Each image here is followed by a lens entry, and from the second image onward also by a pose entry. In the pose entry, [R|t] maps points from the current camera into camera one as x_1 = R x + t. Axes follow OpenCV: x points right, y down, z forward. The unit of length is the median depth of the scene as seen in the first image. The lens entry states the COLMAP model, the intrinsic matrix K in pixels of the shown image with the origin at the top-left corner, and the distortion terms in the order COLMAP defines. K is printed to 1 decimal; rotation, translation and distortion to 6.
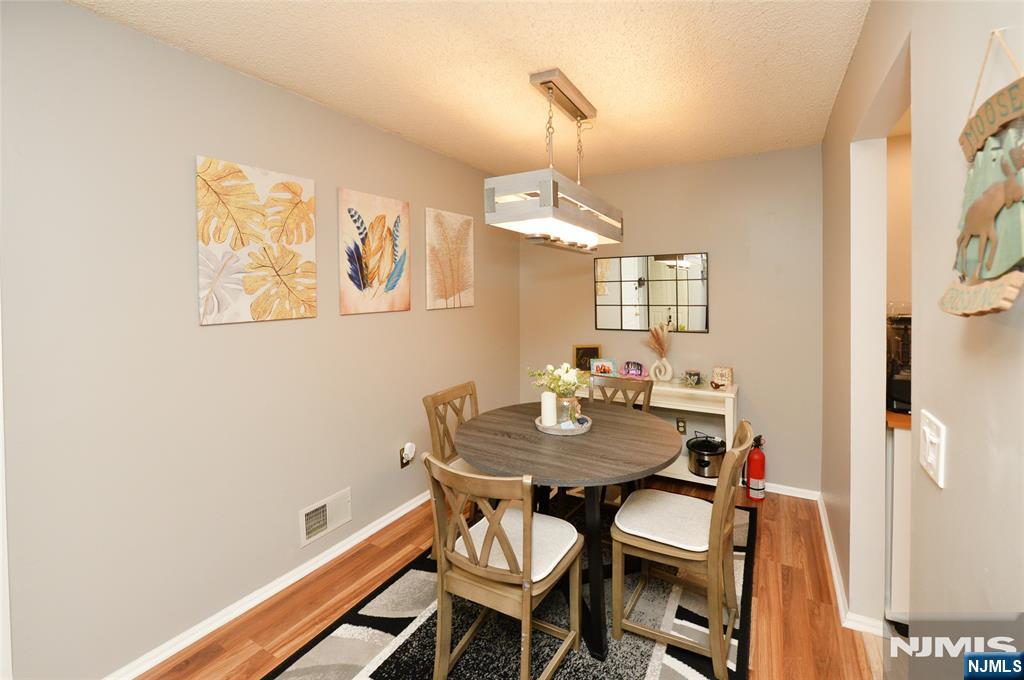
lens RADIAL K [[418.9, 0, 532.7], [0, 418.9, 296.8], [0, 0, 1]] dist [-0.014591, 0.000165]
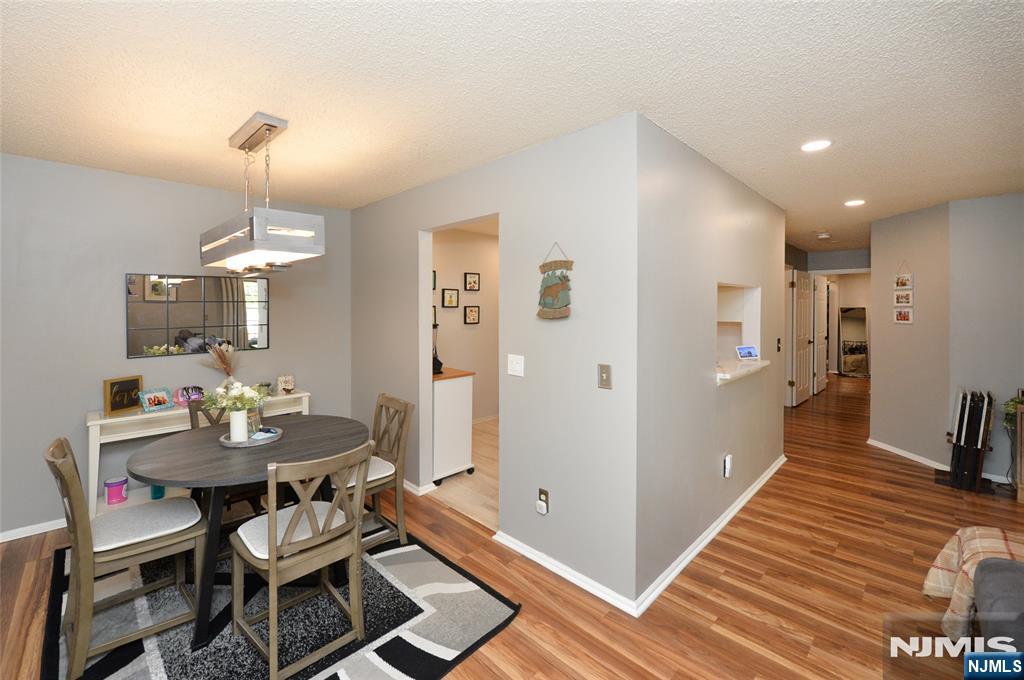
lens RADIAL K [[418.9, 0, 513.5], [0, 418.9, 310.8], [0, 0, 1]] dist [-0.014591, 0.000165]
pose [[0.268231, -0.001220, 0.963354, -0.757851], [0.012914, 0.999914, -0.002330, -0.006816], [-0.963268, 0.013065, 0.268224, 0.073038]]
